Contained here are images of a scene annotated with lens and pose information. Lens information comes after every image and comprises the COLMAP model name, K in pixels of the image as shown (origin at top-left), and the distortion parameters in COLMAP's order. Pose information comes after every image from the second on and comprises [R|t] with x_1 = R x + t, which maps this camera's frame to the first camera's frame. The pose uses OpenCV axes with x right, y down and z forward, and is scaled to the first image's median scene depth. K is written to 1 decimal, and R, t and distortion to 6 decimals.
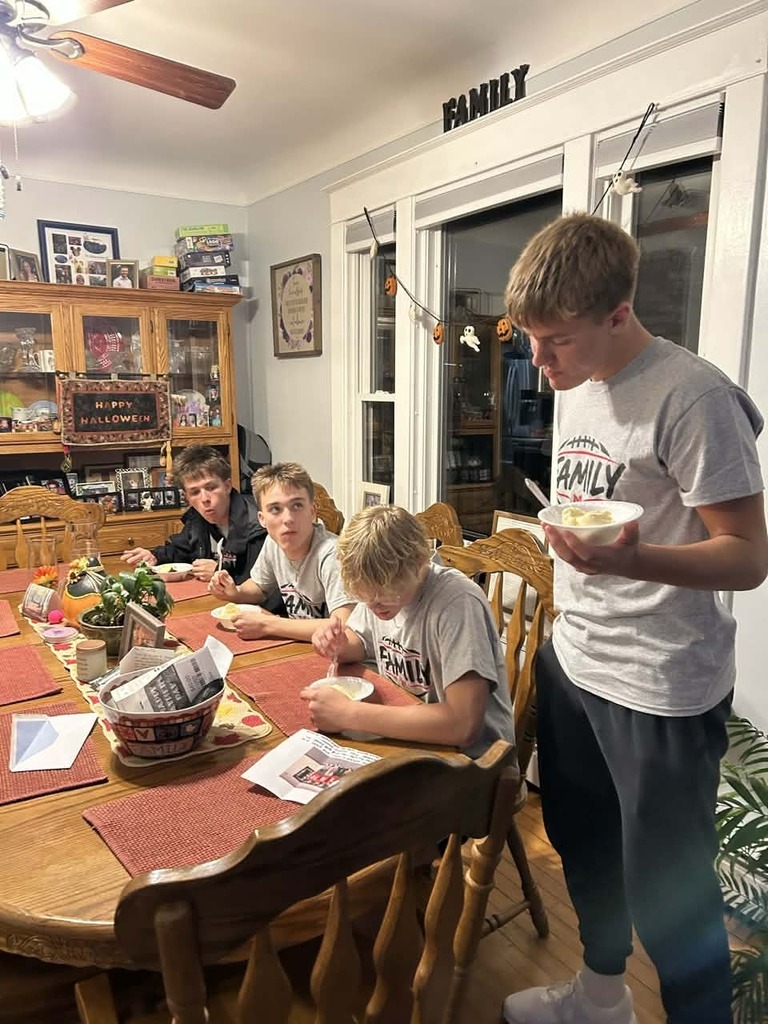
lens RADIAL K [[782.6, 0, 383.8], [0, 782.6, 510.4], [0, 0, 1]] dist [0.031854, -0.036250]
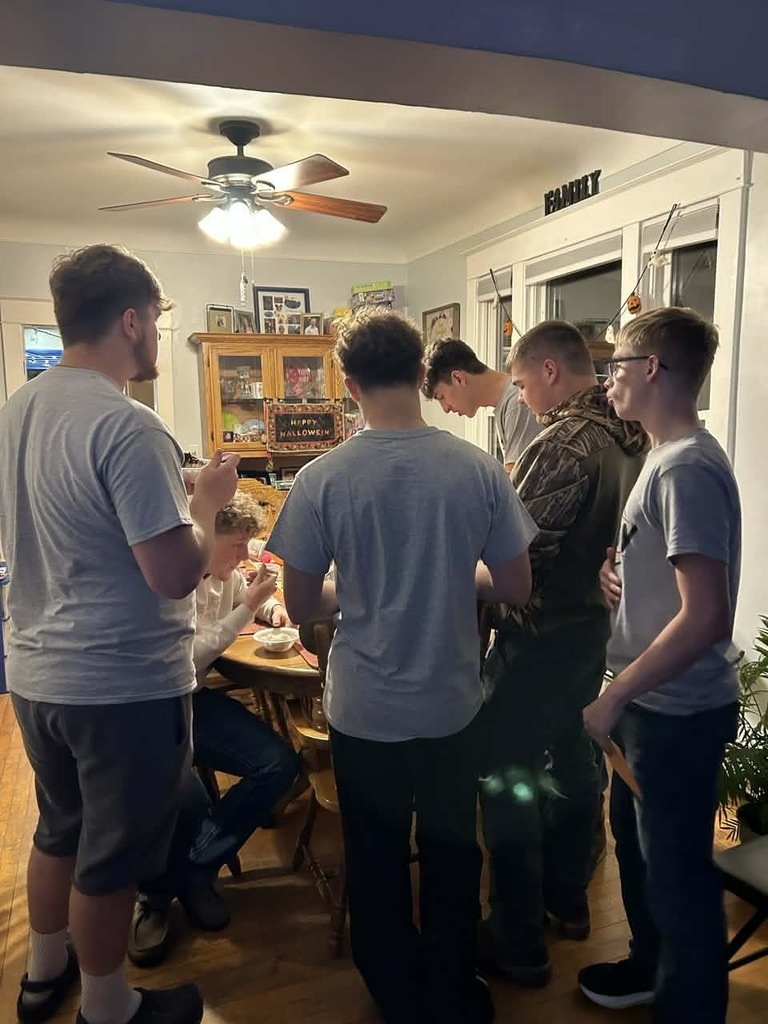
lens RADIAL K [[782.6, 0, 384.0], [0, 782.6, 513.9], [0, 0, 1]] dist [0.031854, -0.036250]
pose [[0.975589, 0.016539, -0.218979, 0.086984], [-0.020152, 0.999695, -0.014278, 0.039388], [0.218676, 0.018342, 0.975625, -0.275780]]
